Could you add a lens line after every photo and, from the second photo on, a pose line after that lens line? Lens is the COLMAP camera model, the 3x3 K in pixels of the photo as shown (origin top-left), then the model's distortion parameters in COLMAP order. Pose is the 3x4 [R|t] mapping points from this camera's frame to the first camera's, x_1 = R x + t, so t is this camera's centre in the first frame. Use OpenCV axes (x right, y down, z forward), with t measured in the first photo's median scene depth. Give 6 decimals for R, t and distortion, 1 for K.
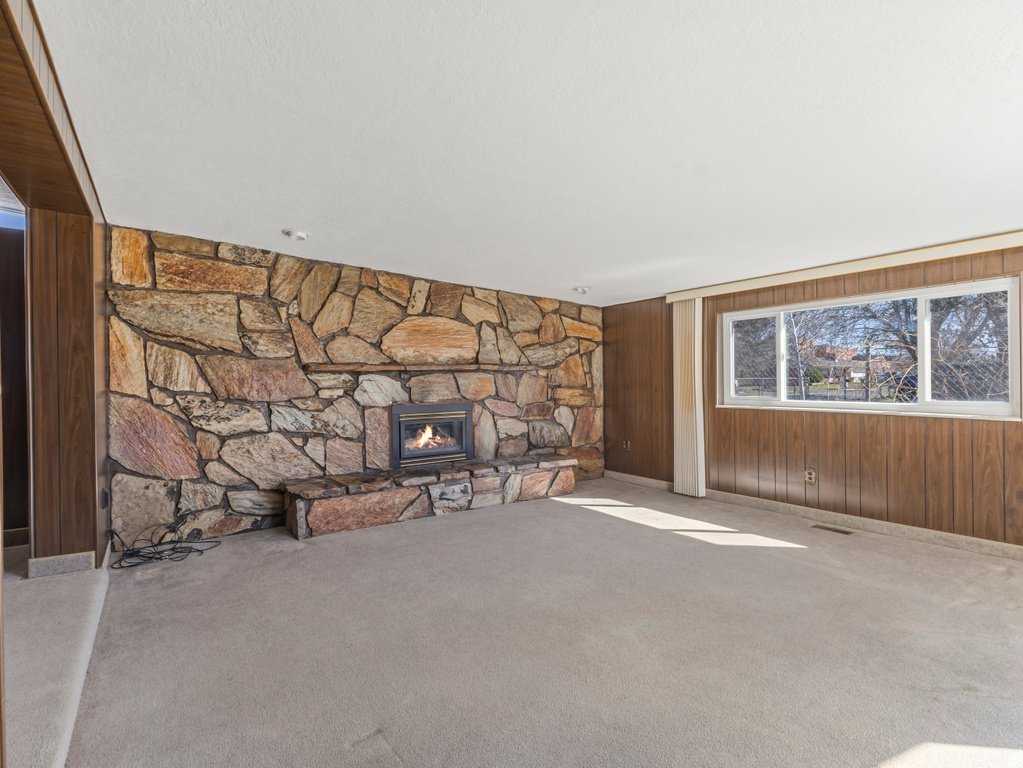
lens RADIAL K [[501.8, 0, 513.8], [0, 501.8, 380.2], [0, 0, 1]] dist [0.006322, 0.000222]
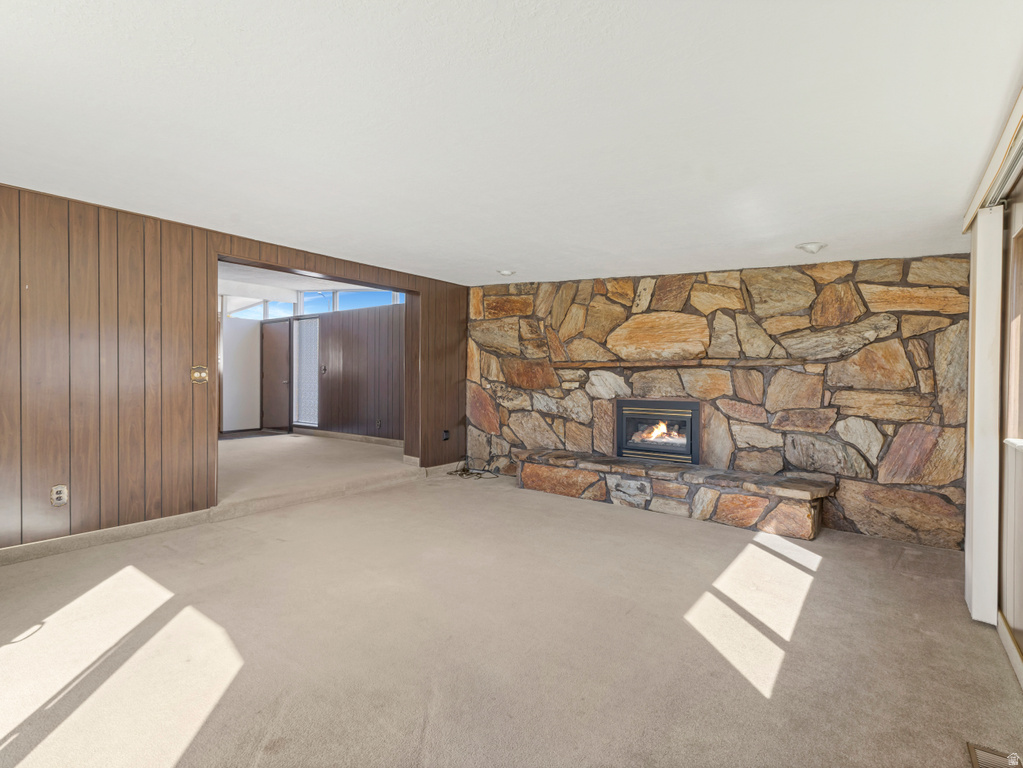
lens RADIAL K [[501.8, 0, 518.4], [0, 501.8, 380.5], [0, 0, 1]] dist [0.006322, 0.000222]
pose [[0.333978, 0.023758, -0.942281, 0.741558], [-0.009465, 0.999716, 0.021852, -0.011312], [0.942533, 0.001621, 0.334108, 0.441522]]
